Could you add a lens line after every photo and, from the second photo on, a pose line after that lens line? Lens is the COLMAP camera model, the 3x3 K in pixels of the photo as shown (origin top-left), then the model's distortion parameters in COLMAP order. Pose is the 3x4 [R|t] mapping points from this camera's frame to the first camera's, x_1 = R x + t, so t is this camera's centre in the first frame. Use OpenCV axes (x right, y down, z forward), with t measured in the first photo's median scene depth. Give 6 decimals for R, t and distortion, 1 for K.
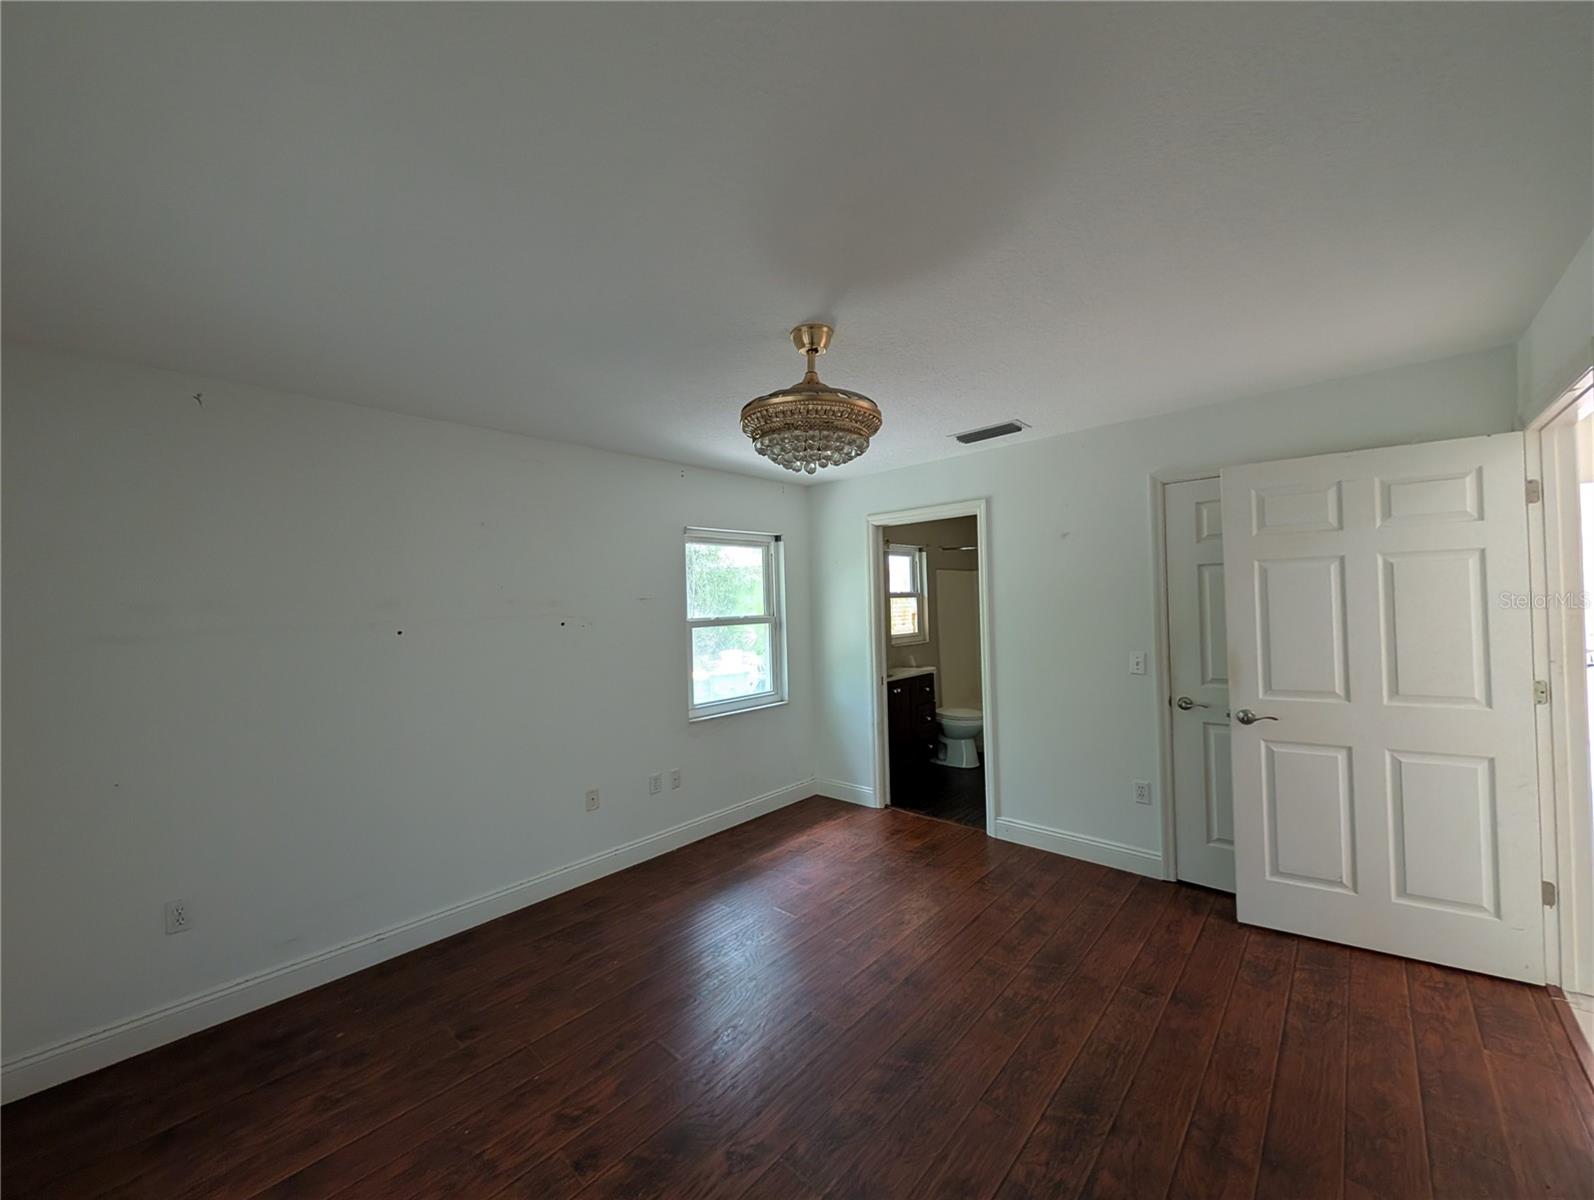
lens RADIAL K [[607.0, 0, 802.2], [0, 607.0, 597.3], [0, 0, 1]] dist [0.000184, 0.000201]
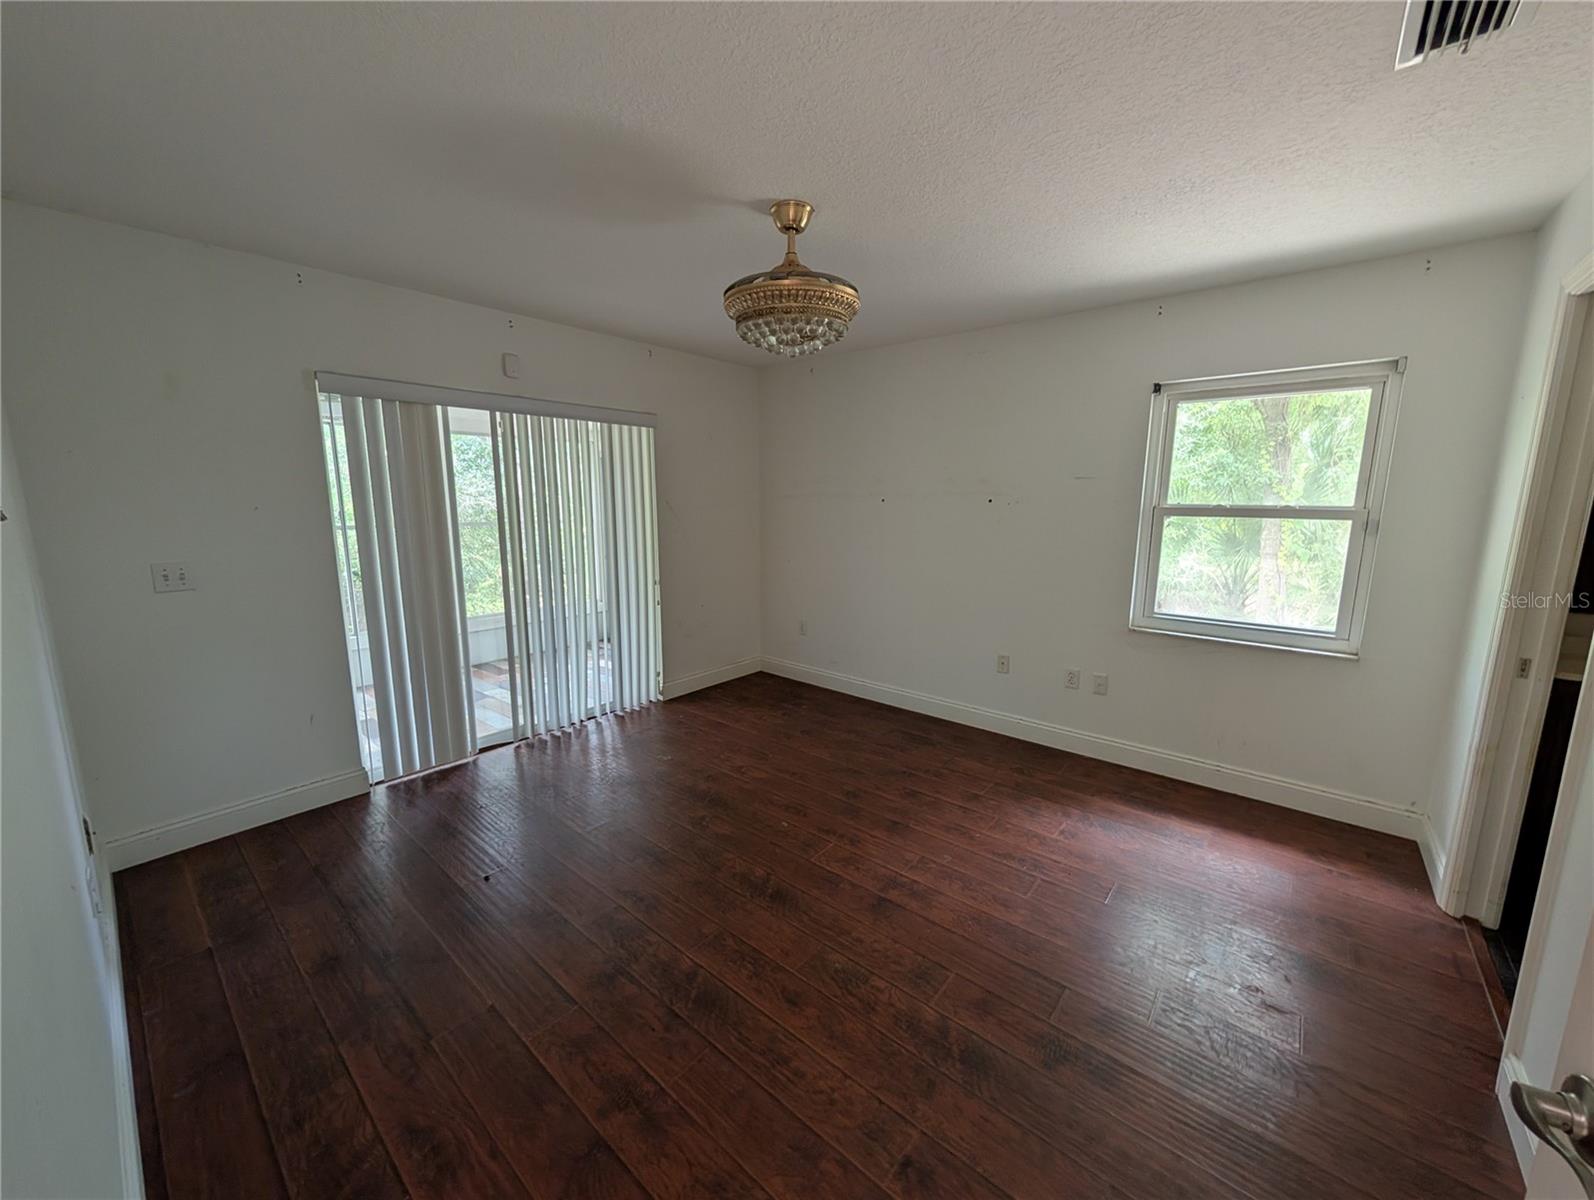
lens RADIAL K [[607.0, 0, 802.2], [0, 607.0, 597.3], [0, 0, 1]] dist [0.000184, 0.000201]
pose [[0.046181, 0.195084, -0.979699, 0.886444], [0.000522, 0.980740, 0.195316, 0.000837], [0.998933, -0.009532, 0.045190, 0.757045]]
